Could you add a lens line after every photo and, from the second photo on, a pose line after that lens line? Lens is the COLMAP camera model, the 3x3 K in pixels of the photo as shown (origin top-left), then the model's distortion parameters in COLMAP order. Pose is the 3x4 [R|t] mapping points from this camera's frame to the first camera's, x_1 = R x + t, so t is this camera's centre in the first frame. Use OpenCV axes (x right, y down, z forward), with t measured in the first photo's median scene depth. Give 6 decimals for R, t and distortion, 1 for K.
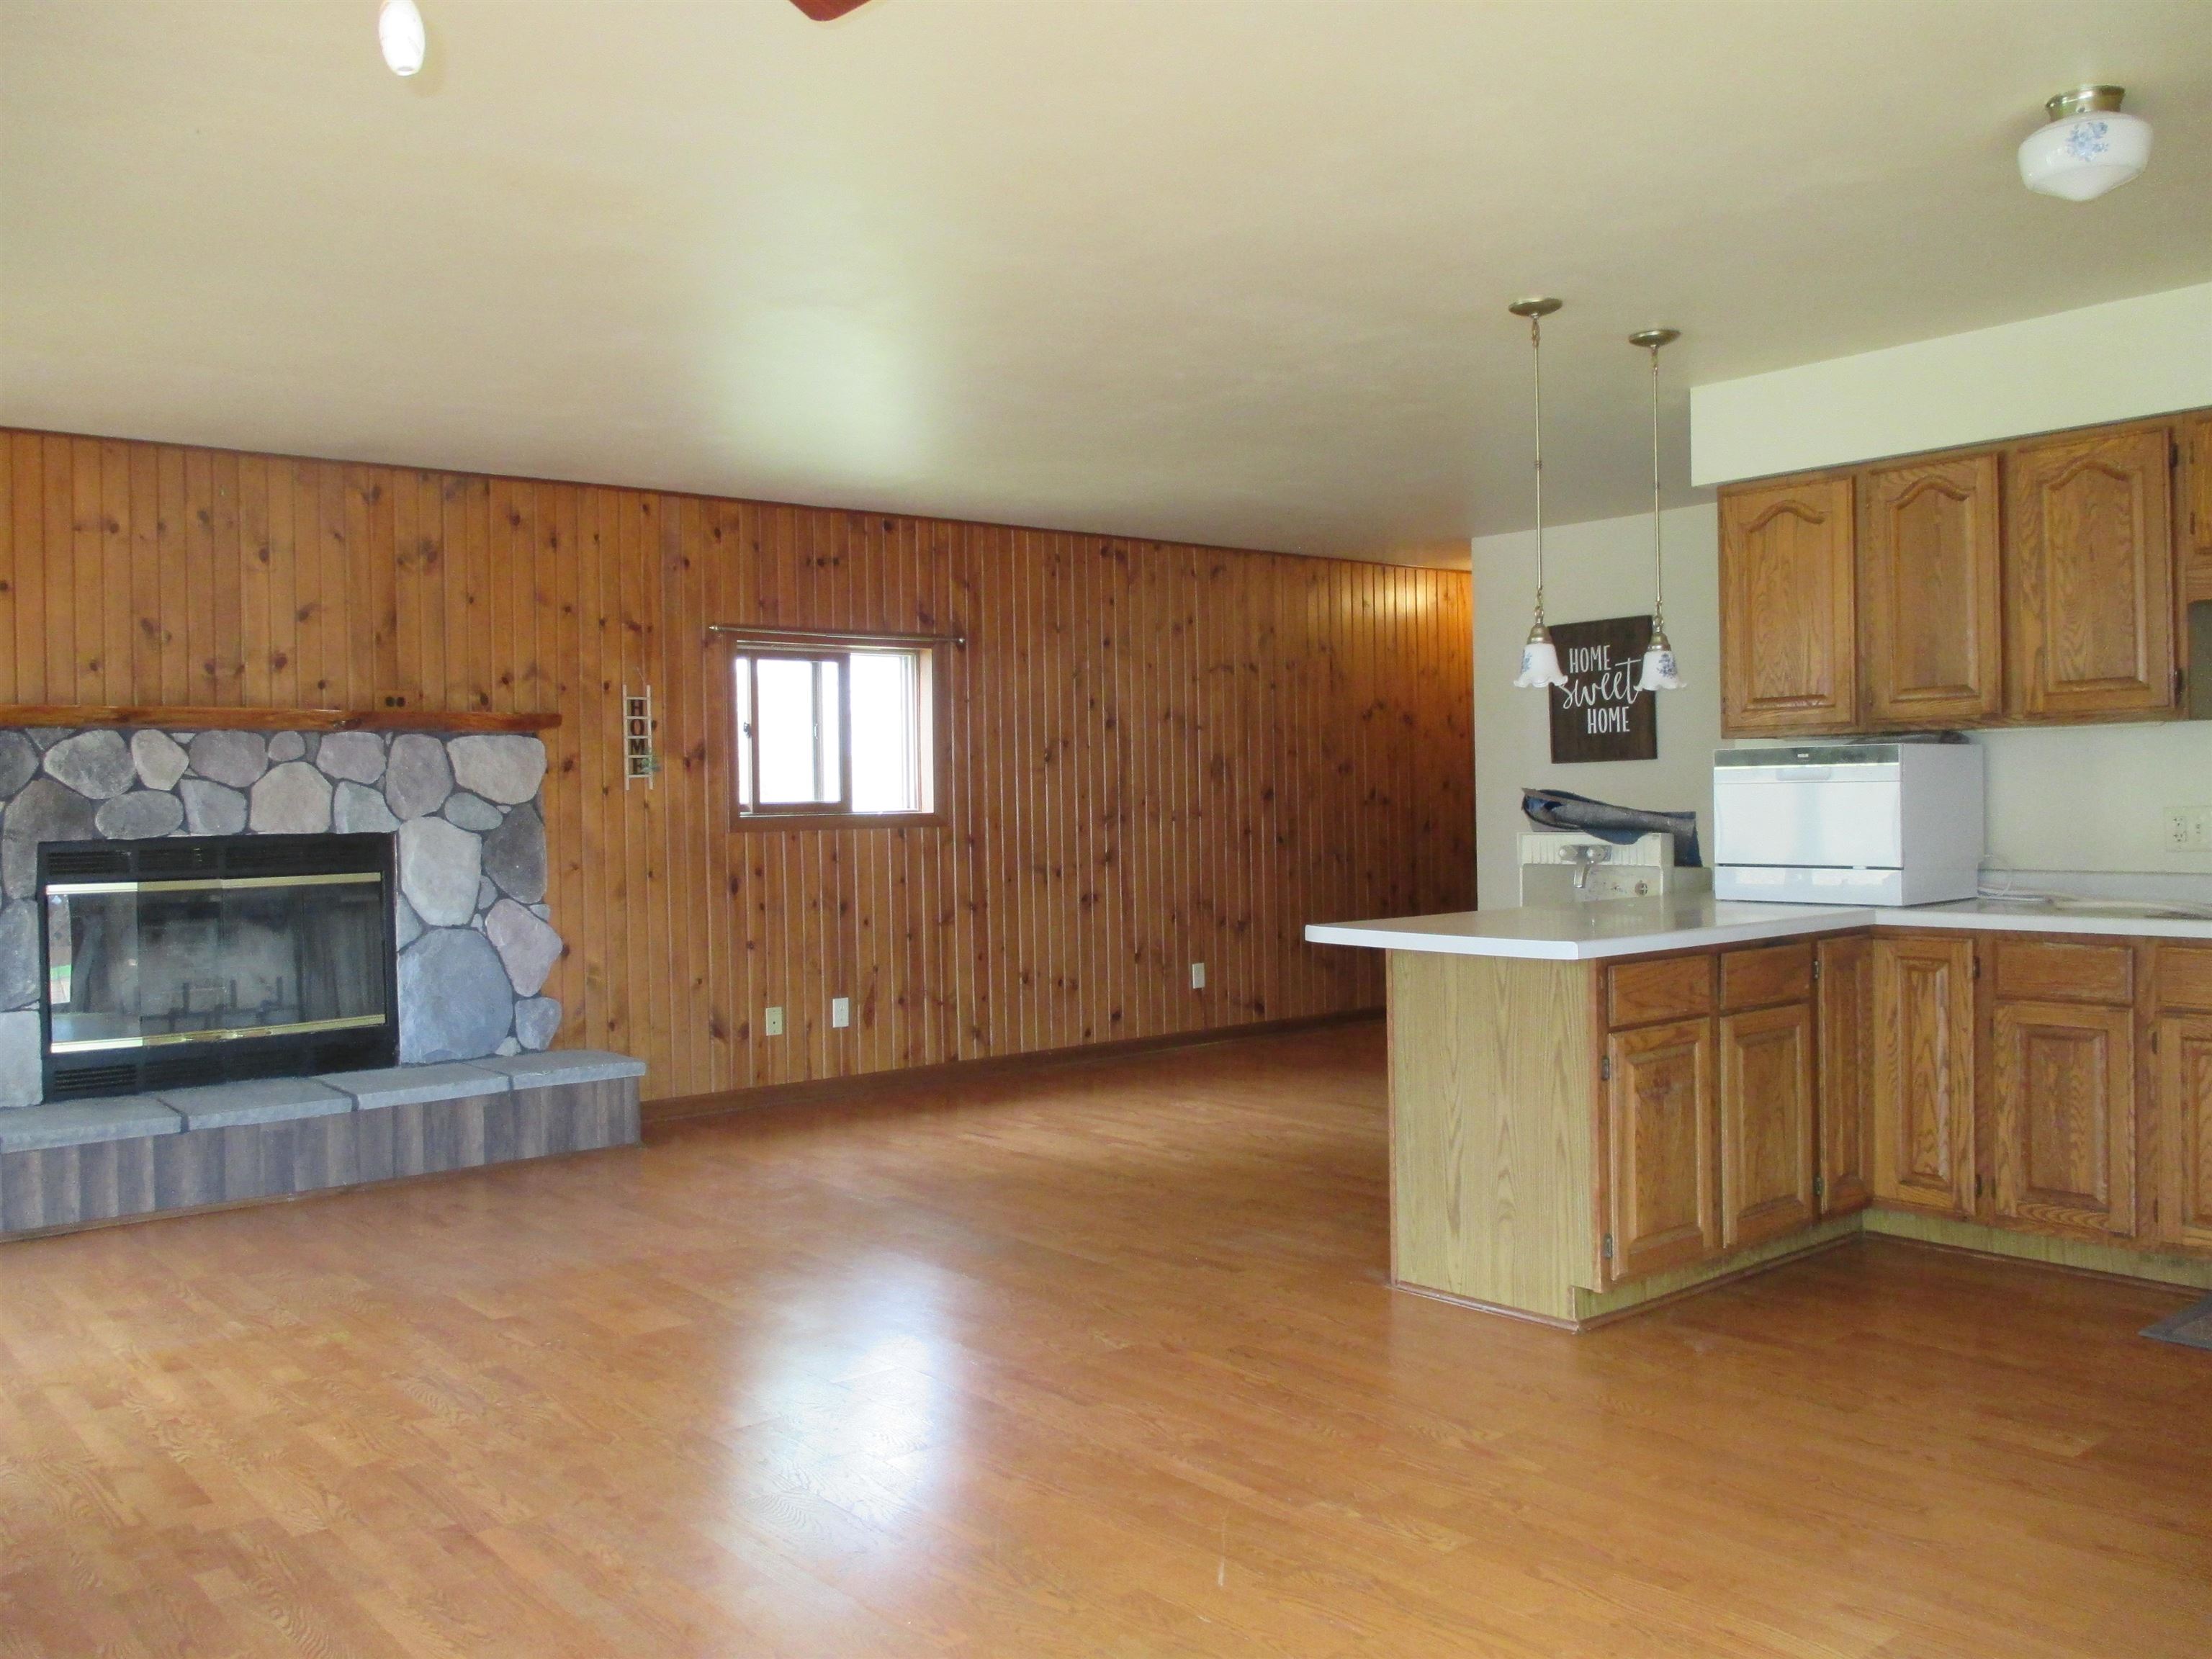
lens RADIAL K [[1783.2, 0, 1035.6], [0, 1783.2, 829.6], [0, 0, 1]] dist [-0.014896, -0.006014]
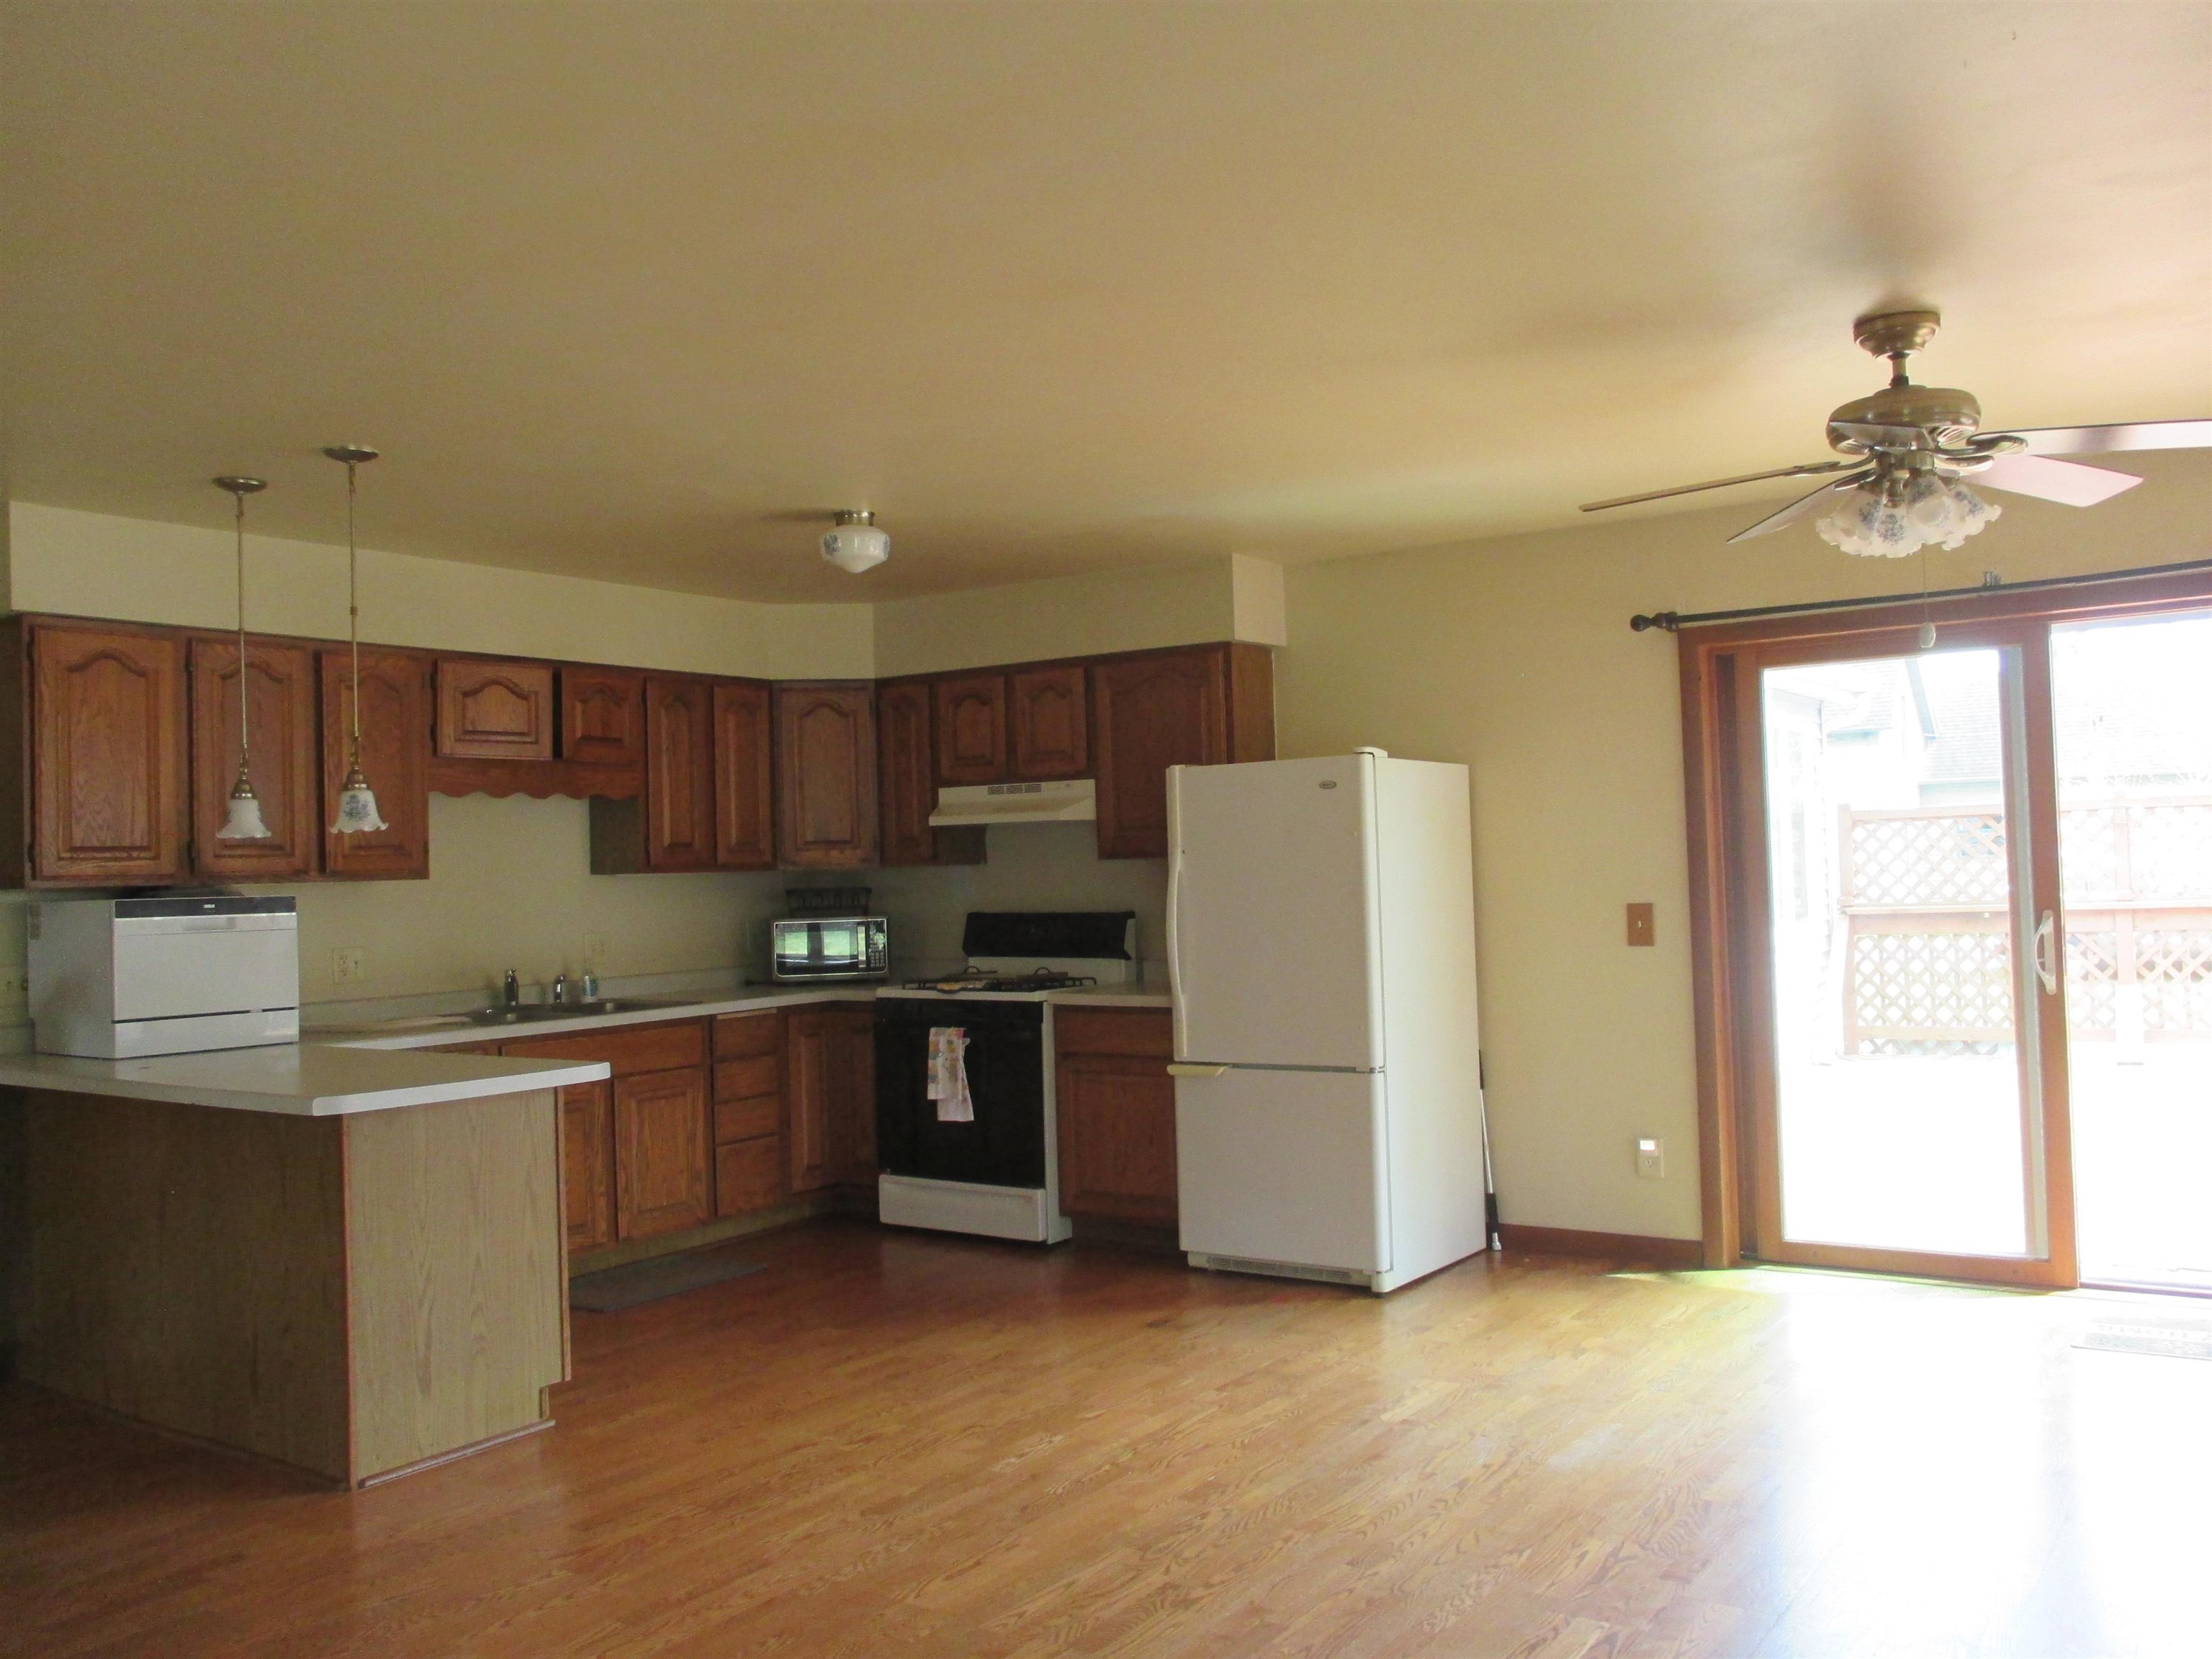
lens RADIAL K [[1831.8, 0, 1112.3], [0, 1831.8, 812.1], [0, 0, 1]] dist [-0.009356, -0.006349]
pose [[-0.274516, 0.056405, 0.959927, -0.863492], [0.047374, 0.997859, -0.045086, -0.027770], [-0.960415, 0.033099, -0.276601, 0.931436]]
